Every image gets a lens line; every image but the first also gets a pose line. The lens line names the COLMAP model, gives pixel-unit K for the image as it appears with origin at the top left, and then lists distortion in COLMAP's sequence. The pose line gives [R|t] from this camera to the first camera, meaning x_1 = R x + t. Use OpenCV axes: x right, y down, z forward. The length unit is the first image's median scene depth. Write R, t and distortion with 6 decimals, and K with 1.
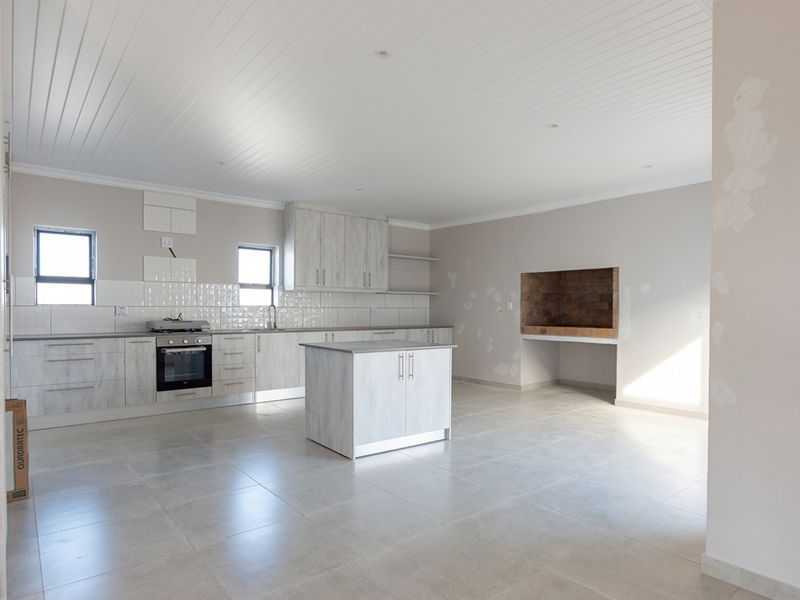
lens RADIAL K [[463.5, 0, 400.0], [0, 463.5, 300.0], [0, 0, 1]] dist [0.001235, 0.000829]
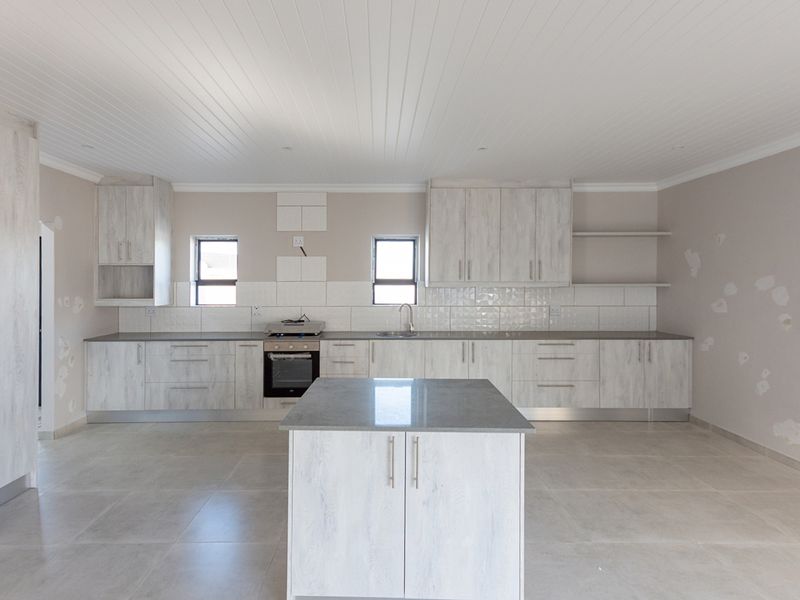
lens RADIAL K [[406.8, 0, 397.9], [0, 406.8, 281.8], [0, 0, 1]] dist [0.019490, 0.000566]
pose [[0.790887, -0.007232, -0.611919, 0.191991], [0.014105, 0.999880, 0.006413, -0.039912], [0.611800, -0.013703, 0.790894, 0.429712]]
